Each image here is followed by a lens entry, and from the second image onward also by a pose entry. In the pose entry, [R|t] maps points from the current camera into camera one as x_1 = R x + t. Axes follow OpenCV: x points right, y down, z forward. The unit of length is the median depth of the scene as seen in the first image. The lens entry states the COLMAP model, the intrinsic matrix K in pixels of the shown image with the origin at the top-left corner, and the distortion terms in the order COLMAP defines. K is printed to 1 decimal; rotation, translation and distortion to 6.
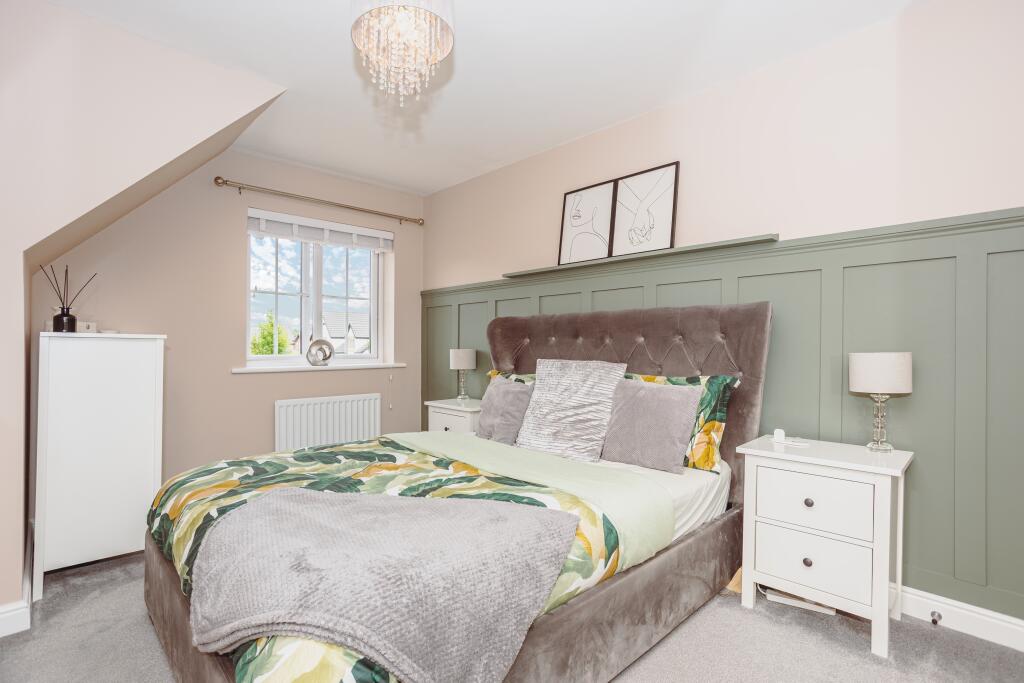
lens RADIAL K [[489.1, 0, 493.1], [0, 489.1, 349.4], [0, 0, 1]] dist [-0.018291, 0.002426]
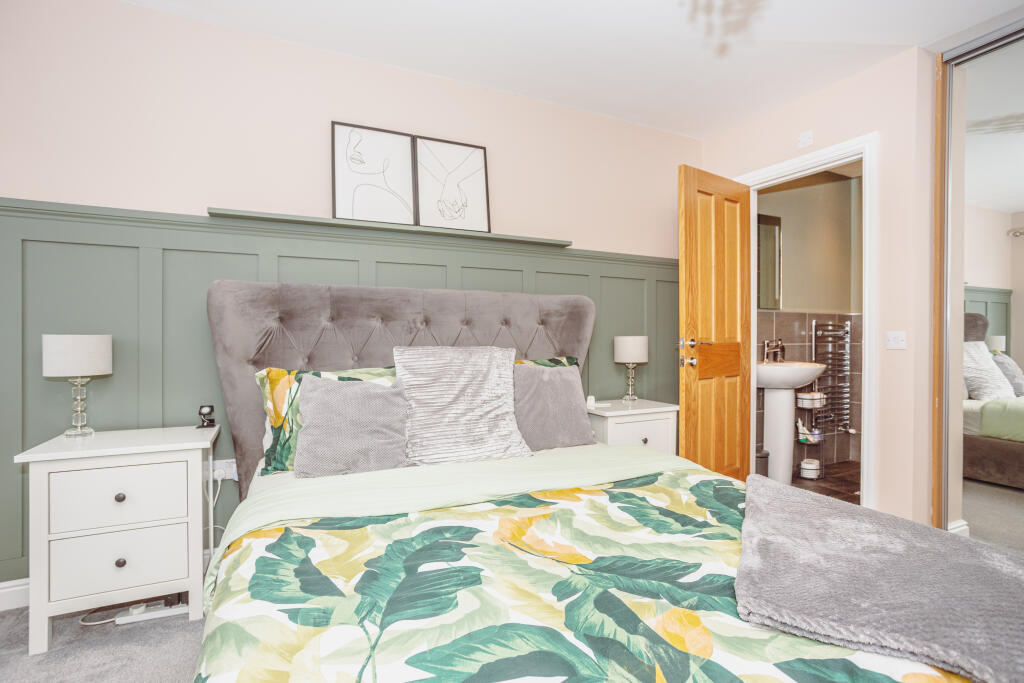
lens RADIAL K [[489.1, 0, 529.2], [0, 489.1, 344.8], [0, 0, 1]] dist [-0.018291, 0.002426]
pose [[0.295973, -0.026894, 0.954818, -0.650438], [0.003121, 0.999625, 0.027189, -0.003946], [-0.955191, -0.005067, 0.295946, 0.691979]]
